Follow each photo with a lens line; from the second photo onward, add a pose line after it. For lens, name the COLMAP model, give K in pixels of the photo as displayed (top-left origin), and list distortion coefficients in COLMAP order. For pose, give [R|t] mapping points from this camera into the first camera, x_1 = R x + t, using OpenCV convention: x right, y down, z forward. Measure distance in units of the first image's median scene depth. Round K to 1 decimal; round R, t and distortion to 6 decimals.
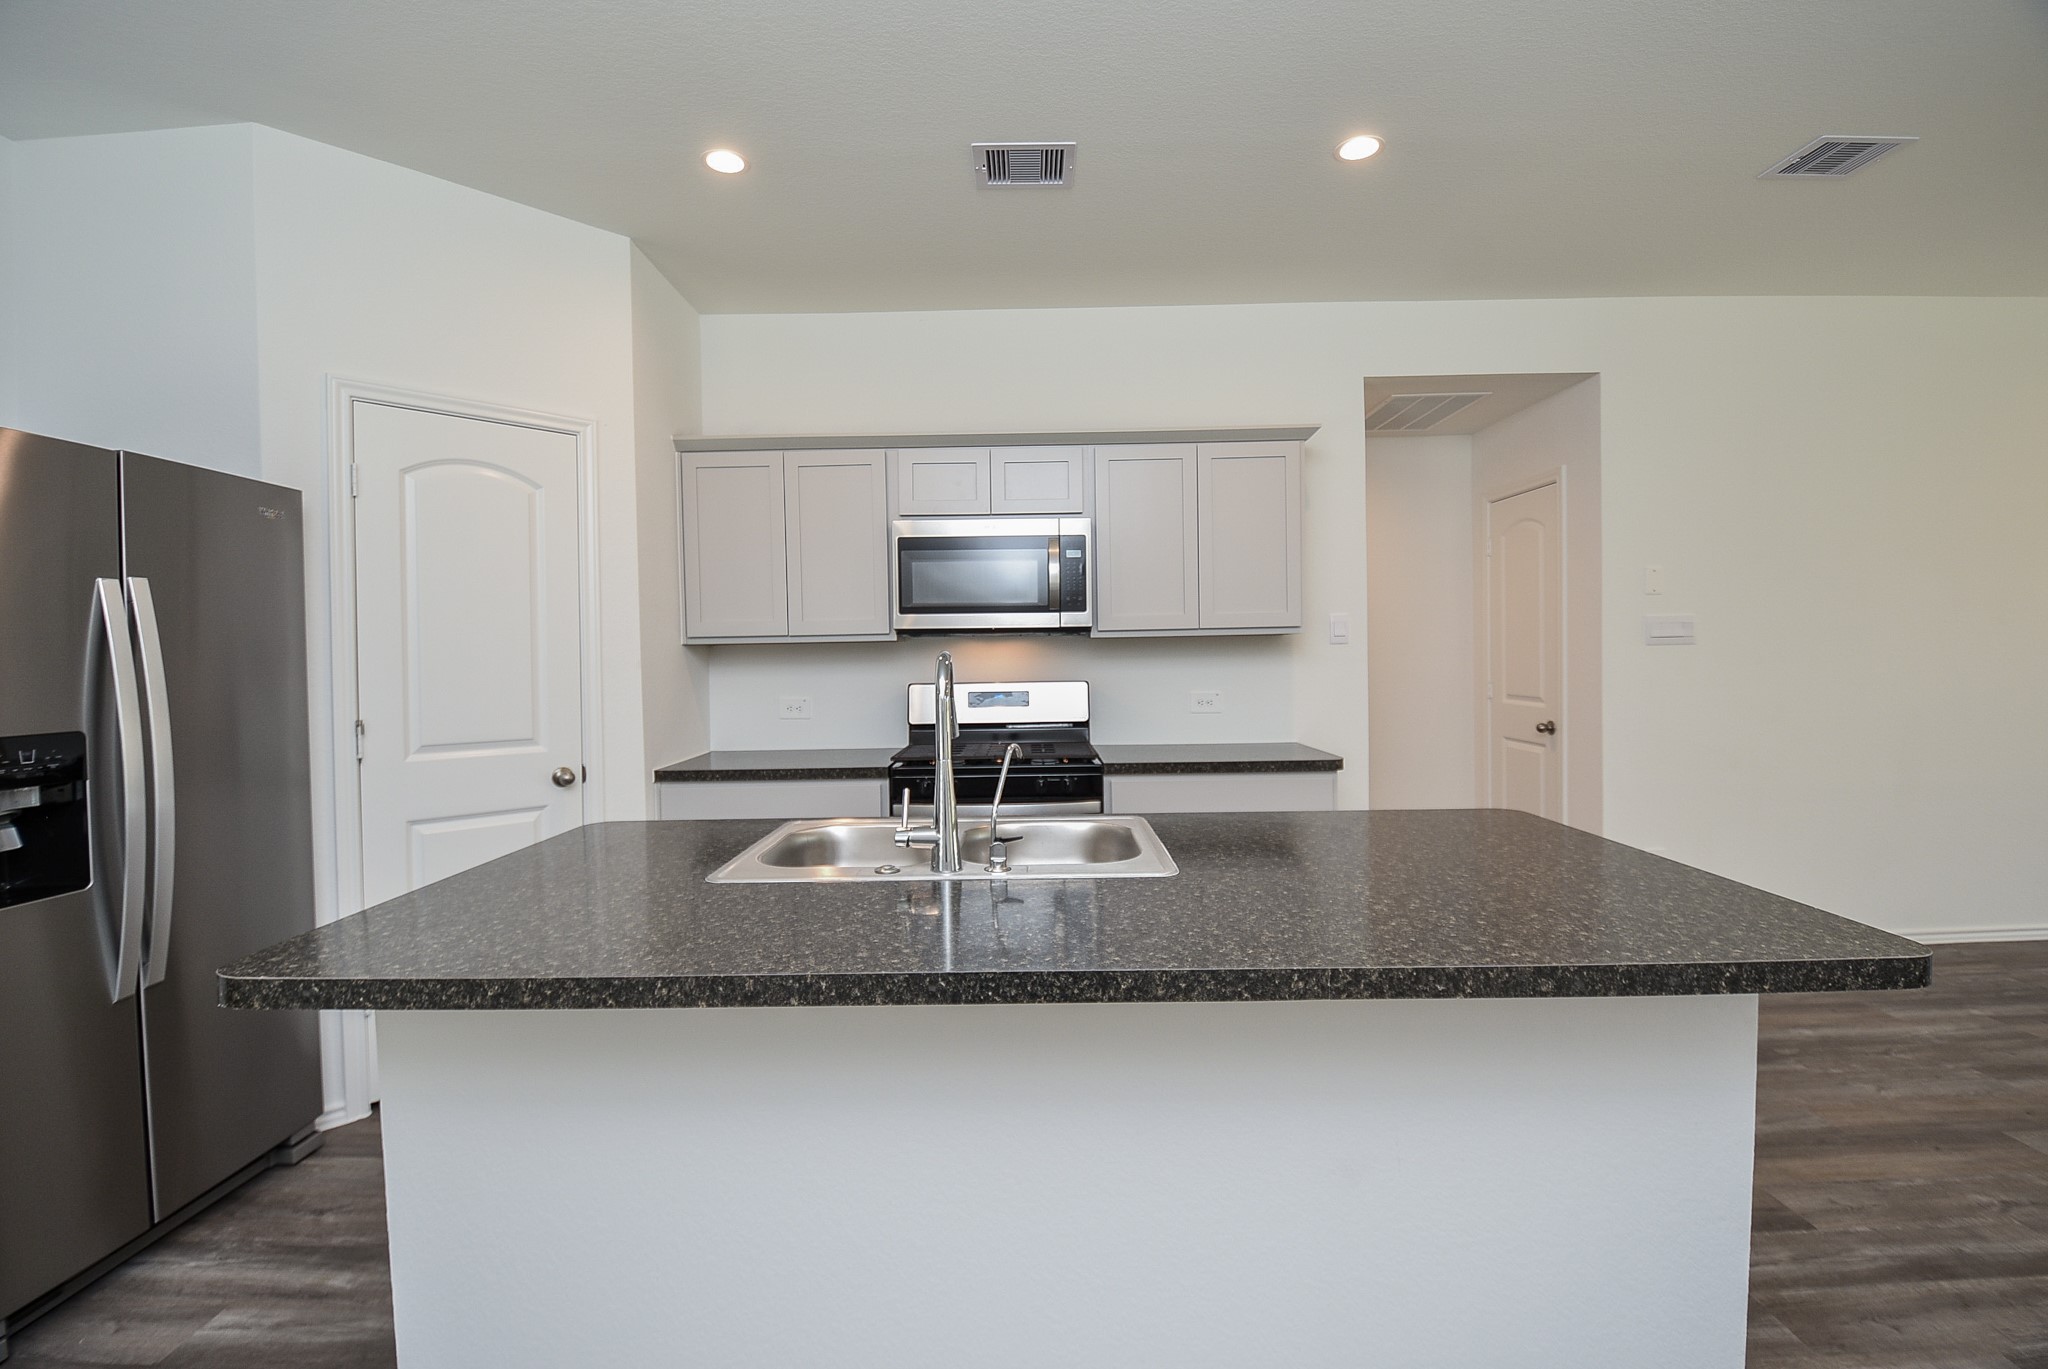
lens RADIAL K [[915.9, 0, 1012.7], [0, 915.9, 670.6], [0, 0, 1]] dist [0.001397, -0.015087]
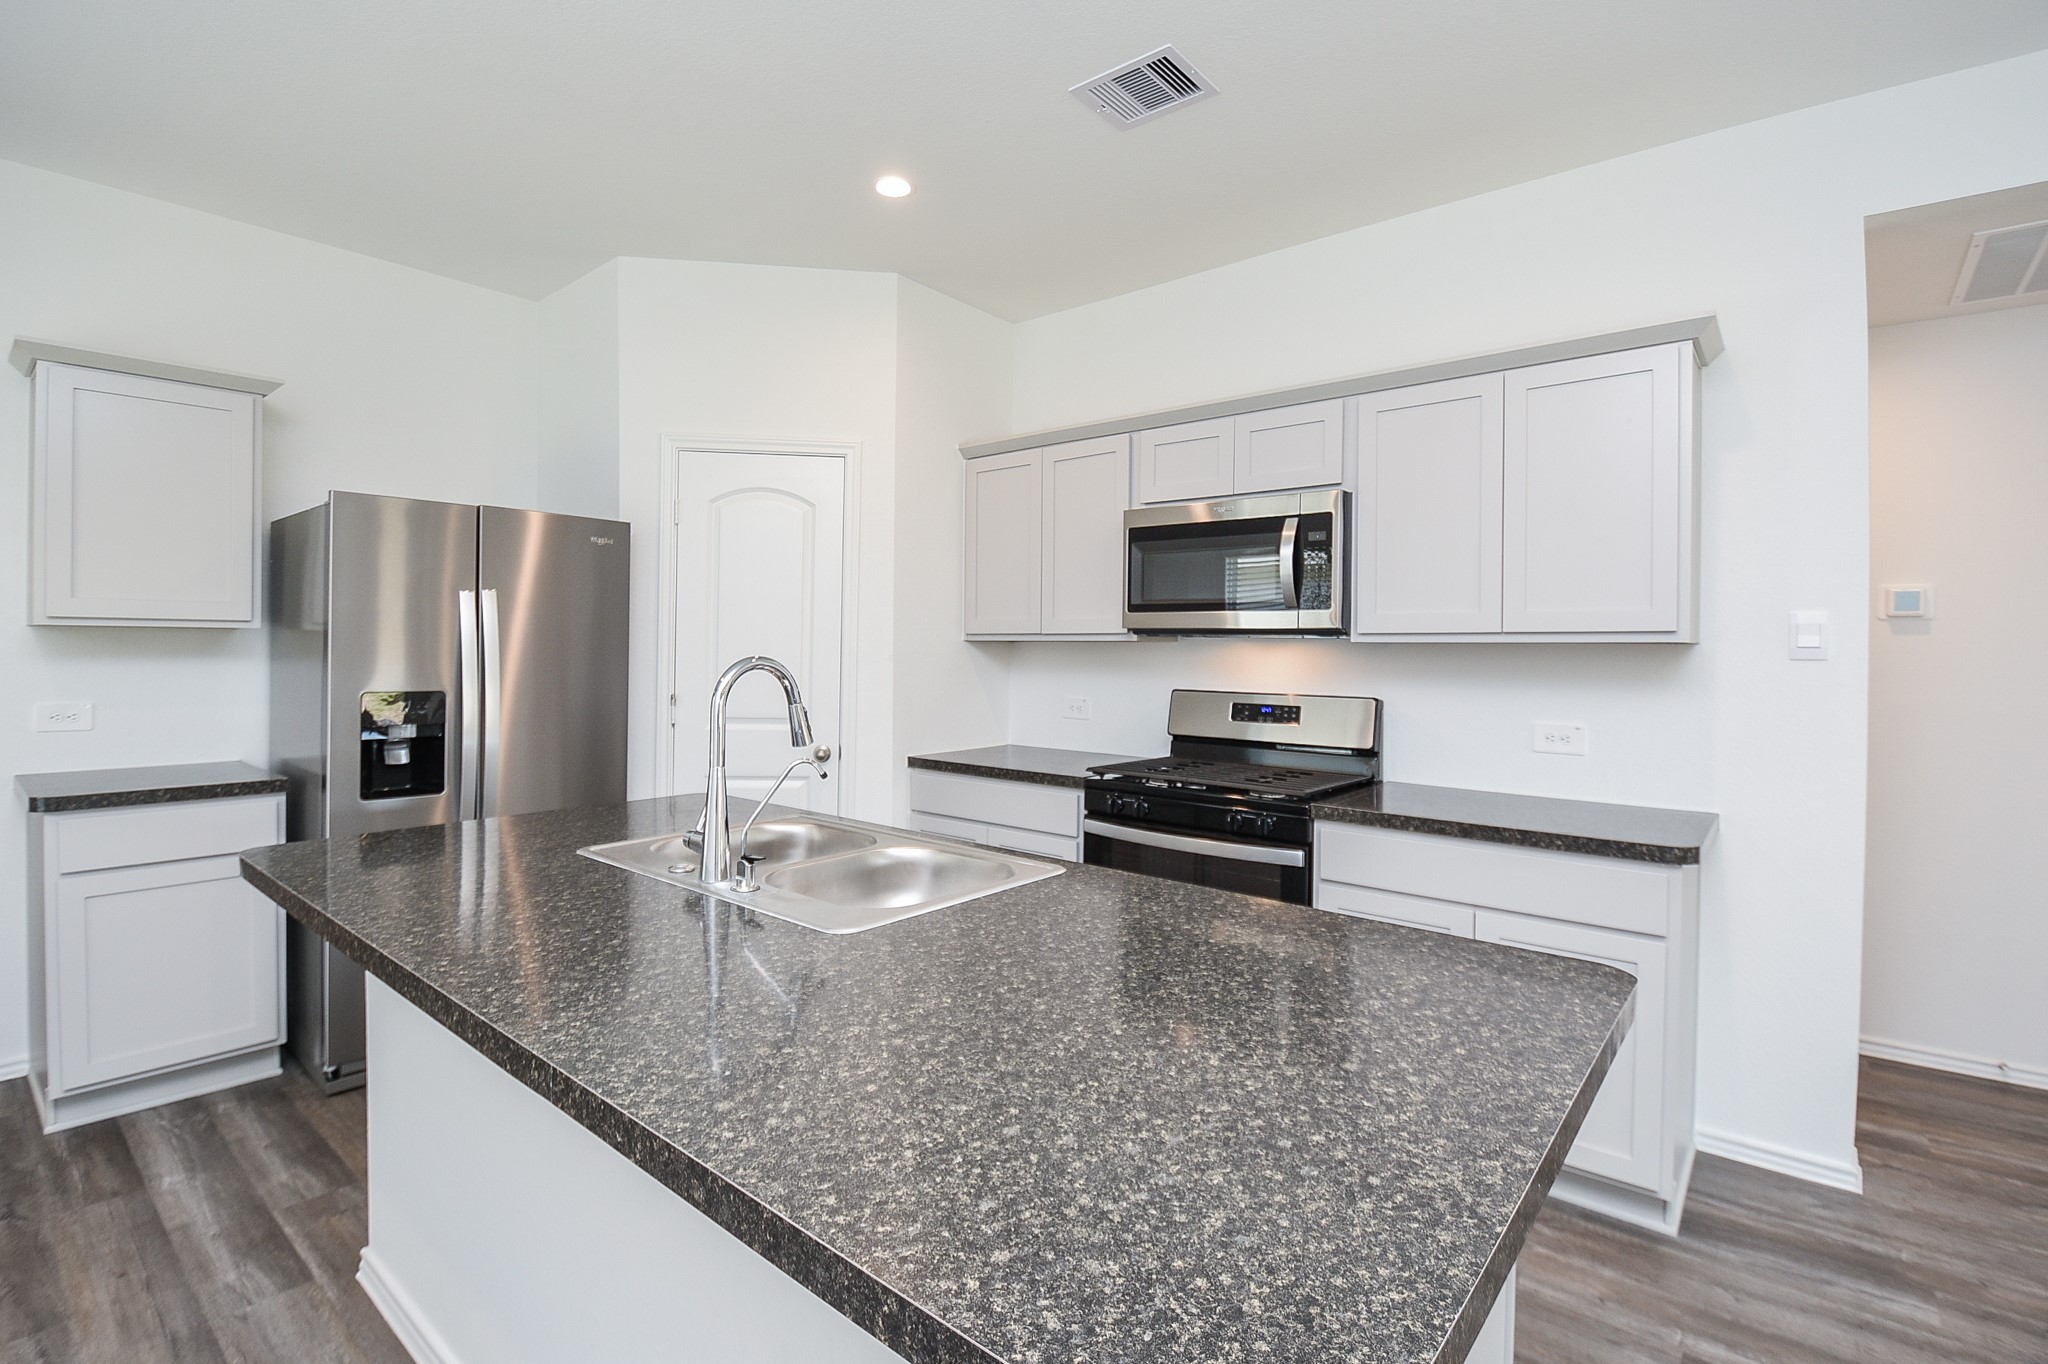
lens RADIAL K [[942.6, 0, 1003.0], [0, 942.6, 652.0], [0, 0, 1]] dist [-0.005713, -0.009336]
pose [[0.767436, 0.027676, -0.640528, 0.386767], [-0.036257, 0.999342, -0.000260, -0.017414], [0.640100, 0.023423, 0.767935, 0.200720]]
